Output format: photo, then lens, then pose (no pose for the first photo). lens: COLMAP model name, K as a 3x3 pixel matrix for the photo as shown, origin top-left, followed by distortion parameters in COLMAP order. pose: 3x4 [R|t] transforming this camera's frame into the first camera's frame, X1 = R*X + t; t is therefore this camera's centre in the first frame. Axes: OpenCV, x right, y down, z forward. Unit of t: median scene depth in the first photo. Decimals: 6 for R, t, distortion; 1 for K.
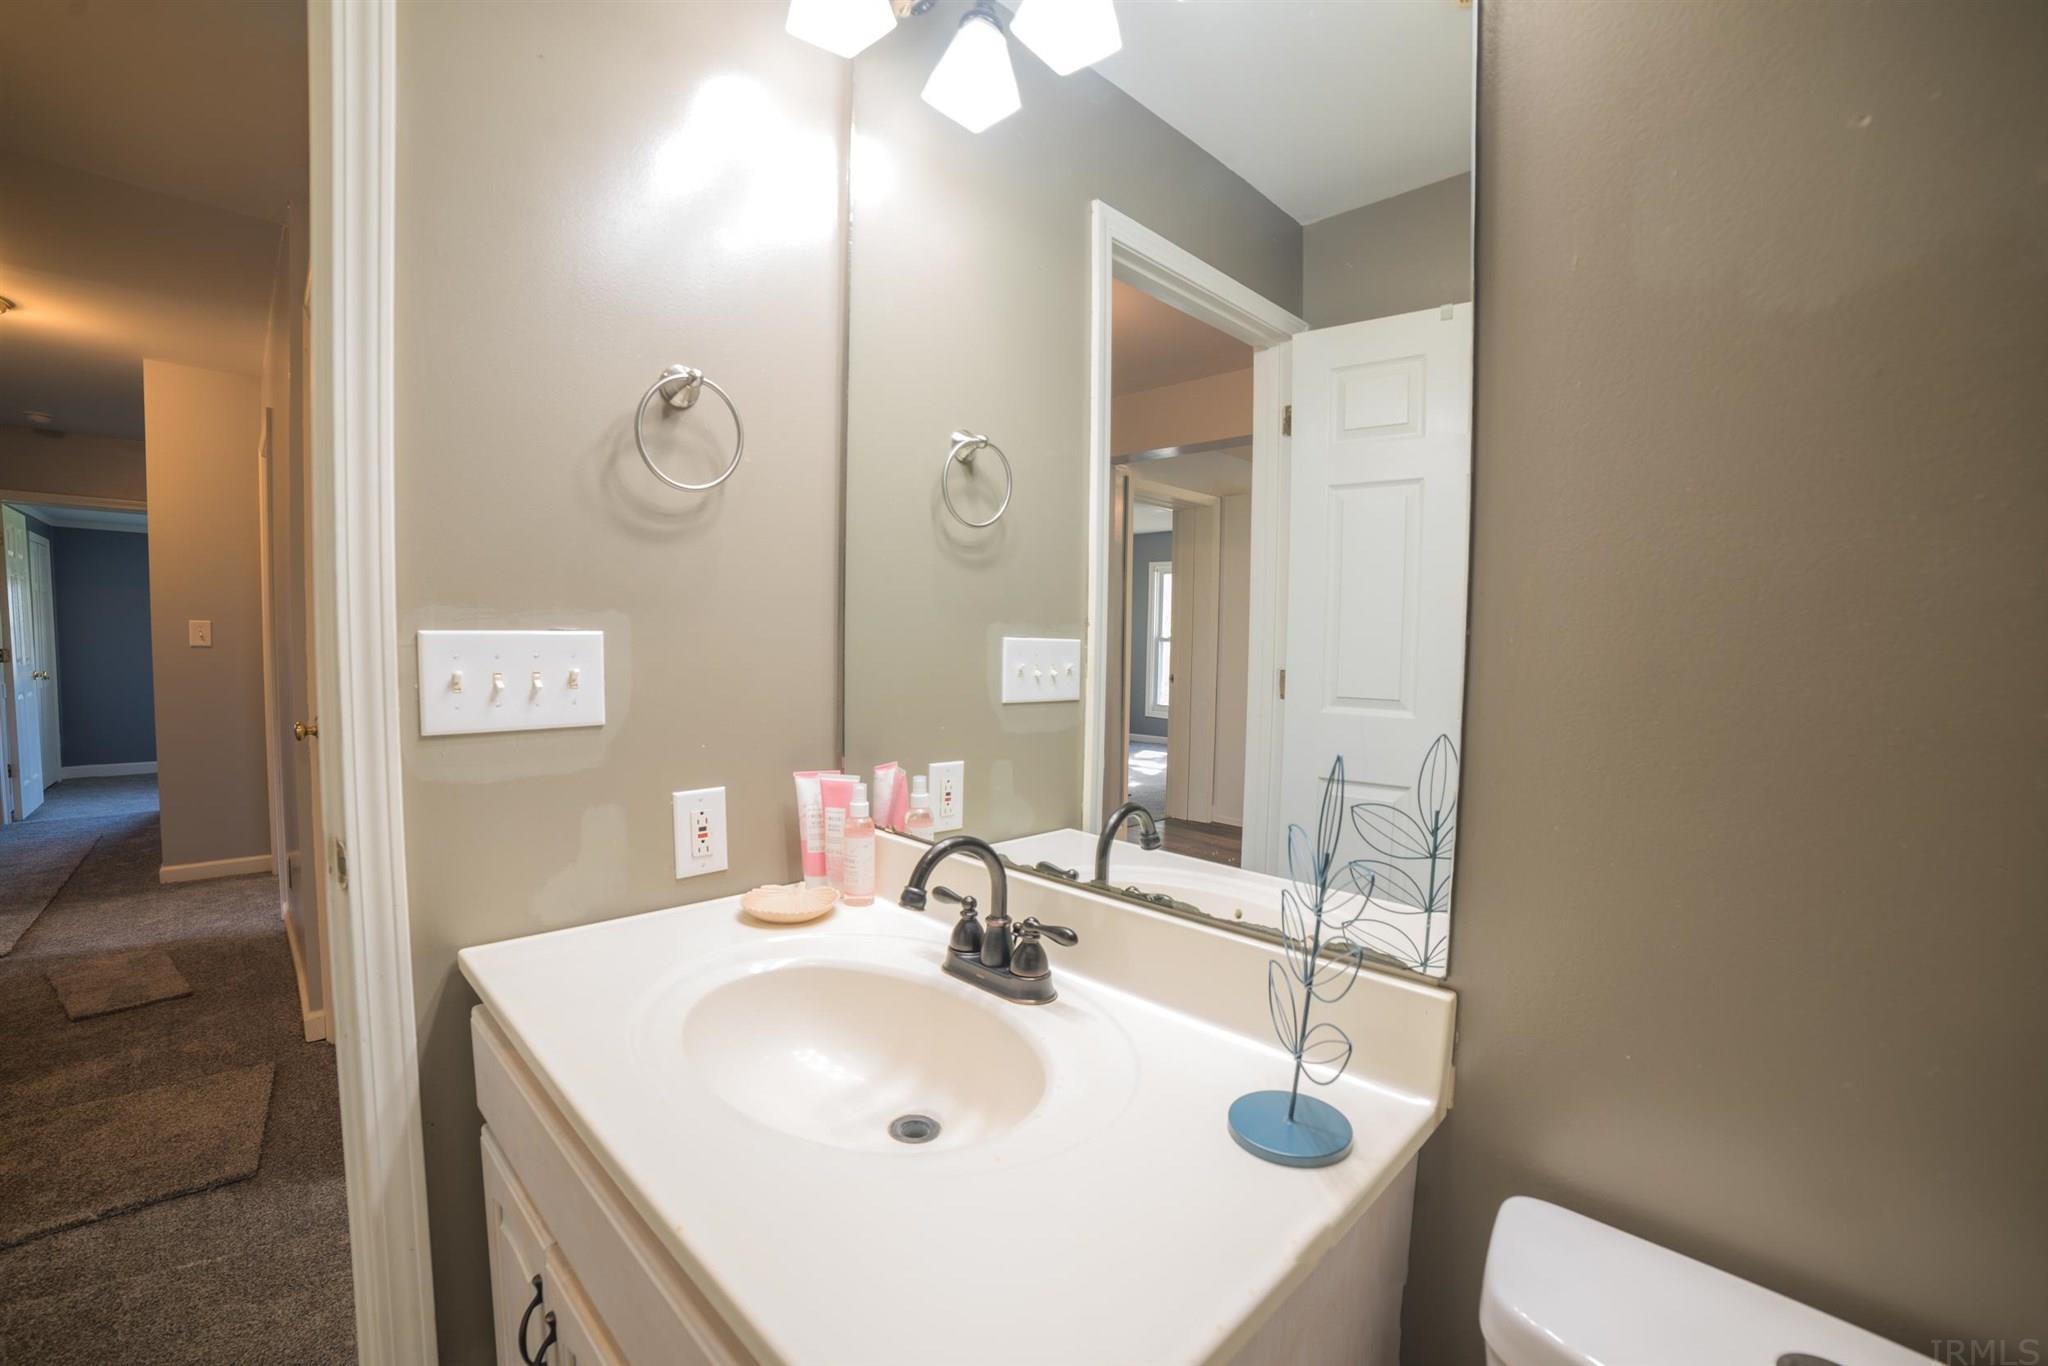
lens RADIAL K [[841.8, 0, 1024.0], [0, 841.8, 683.0], [0, 0, 1]] dist [-0.099777, 0.000074]
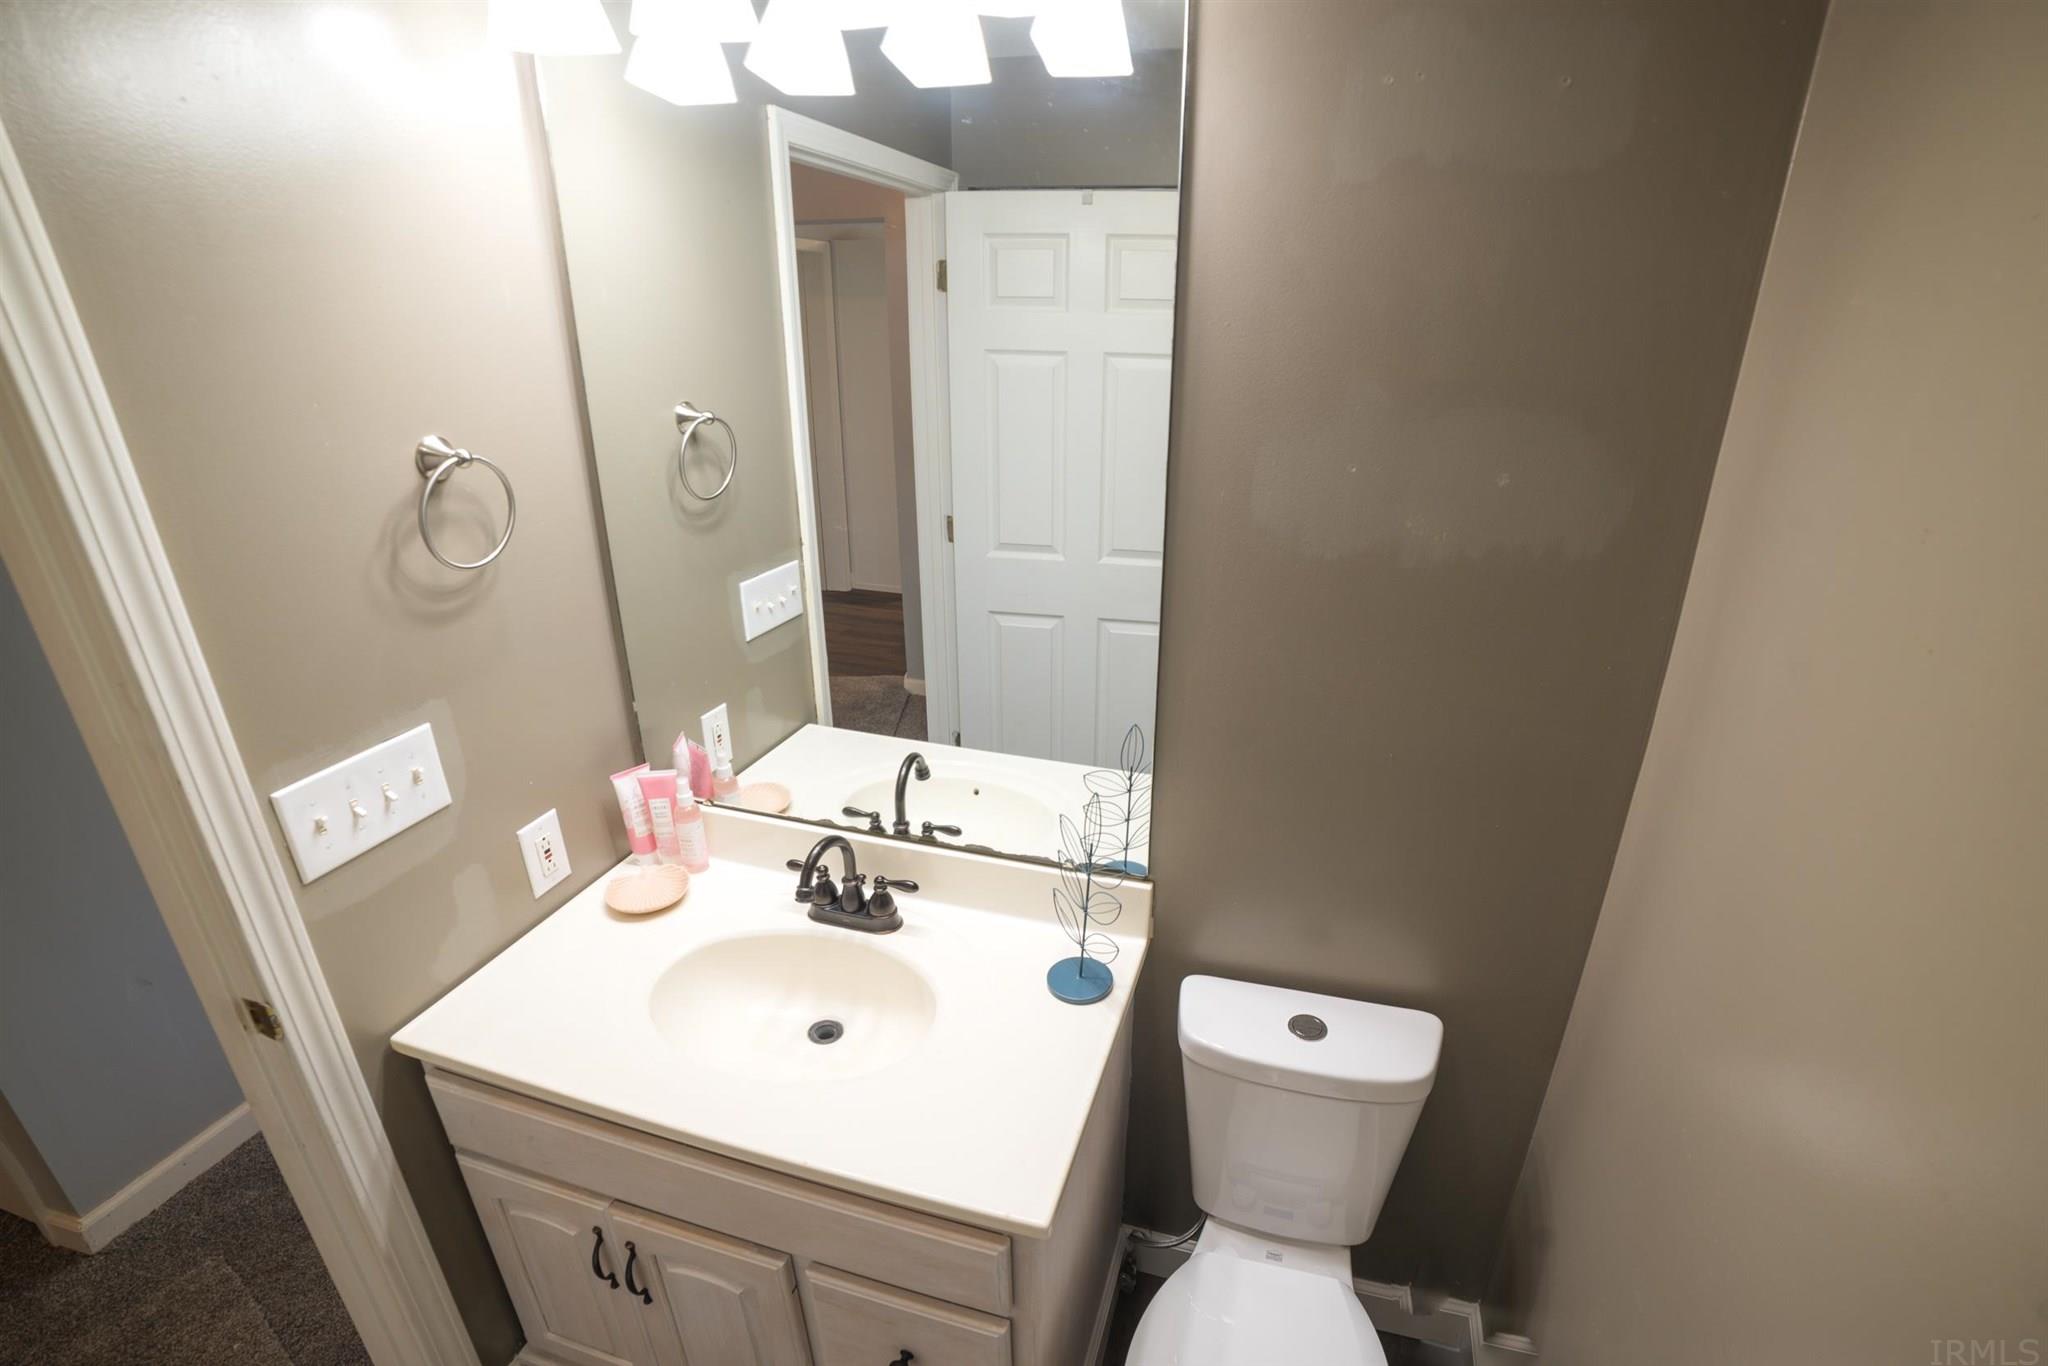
lens RADIAL K [[896.0, 0, 1062.9], [0, 896.0, 681.1], [0, 0, 1]] dist [-0.074510, 0.000256]
pose [[0.877376, -0.179690, 0.444885, -0.252200], [0.026144, 0.943750, 0.329623, -0.400108], [-0.479091, -0.277573, 0.832722, -0.245521]]
